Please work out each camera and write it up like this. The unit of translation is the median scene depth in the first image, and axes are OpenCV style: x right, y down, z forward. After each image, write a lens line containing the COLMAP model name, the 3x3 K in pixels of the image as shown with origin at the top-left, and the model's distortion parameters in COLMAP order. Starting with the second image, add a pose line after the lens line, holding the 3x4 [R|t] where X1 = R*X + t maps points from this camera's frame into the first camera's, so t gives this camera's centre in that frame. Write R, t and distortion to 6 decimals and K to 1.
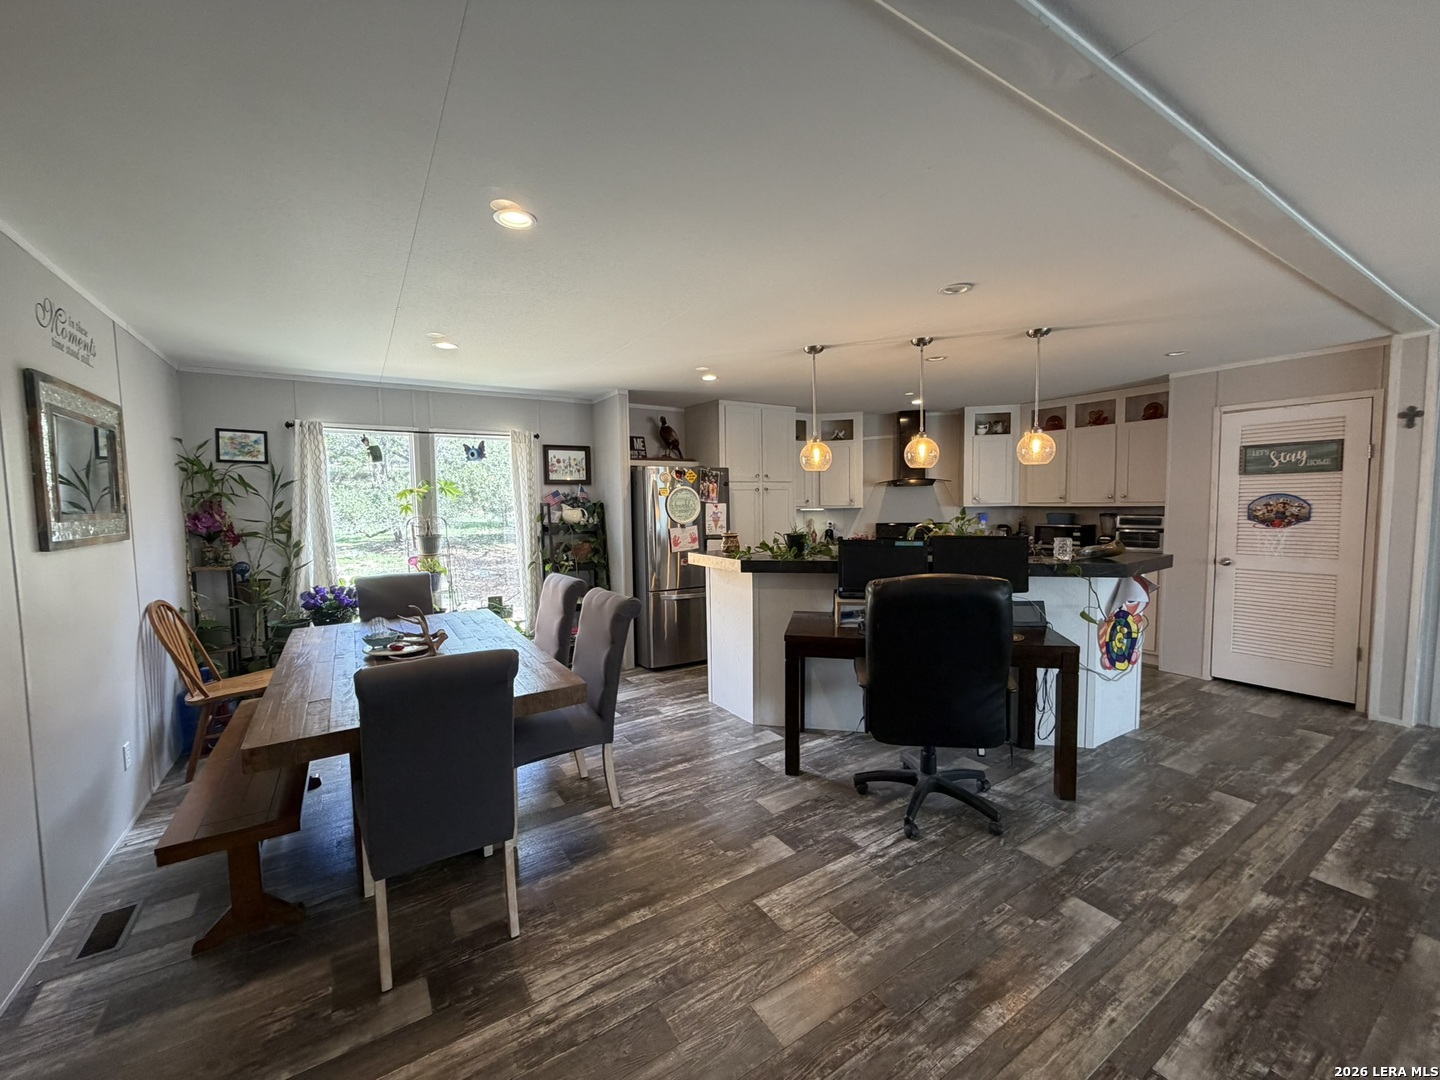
lens RADIAL K [[573.3, 0, 714.2], [0, 573.3, 540.6], [0, 0, 1]] dist [-0.000835, 0.000490]
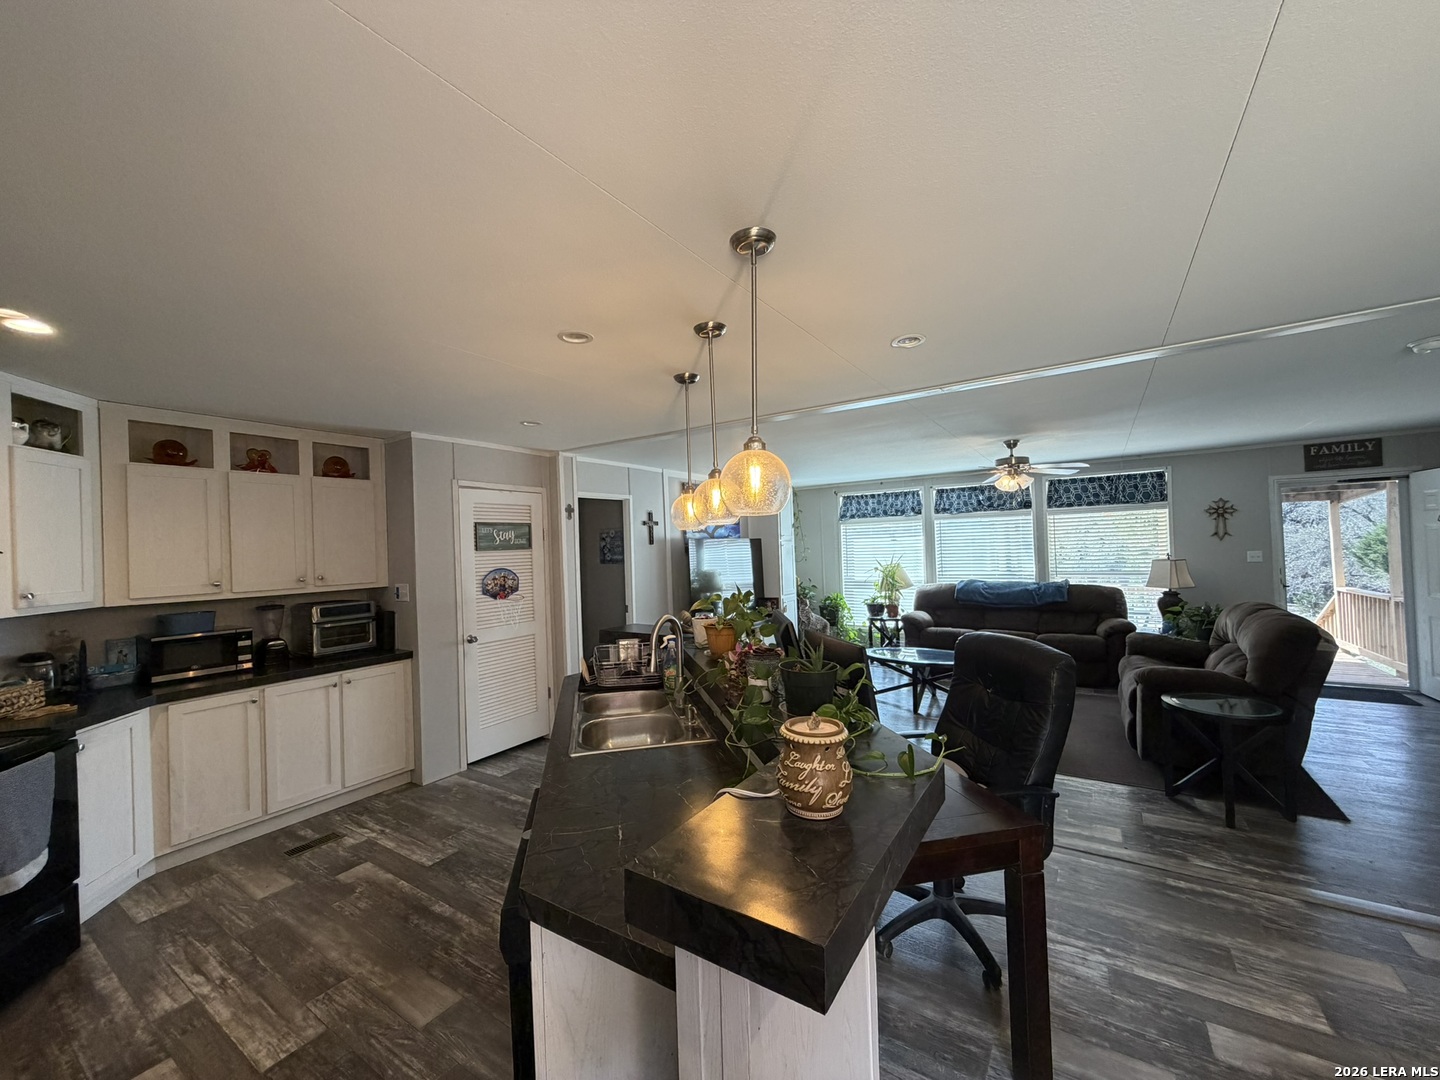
lens RADIAL K [[573.3, 0, 714.2], [0, 573.3, 540.6], [0, 0, 1]] dist [-0.000835, 0.000490]
pose [[-0.407680, 0.041263, 0.912192, -0.172874], [0.103877, 0.994589, 0.001435, -0.089399], [-0.907197, 0.095341, -0.409760, 1.024268]]
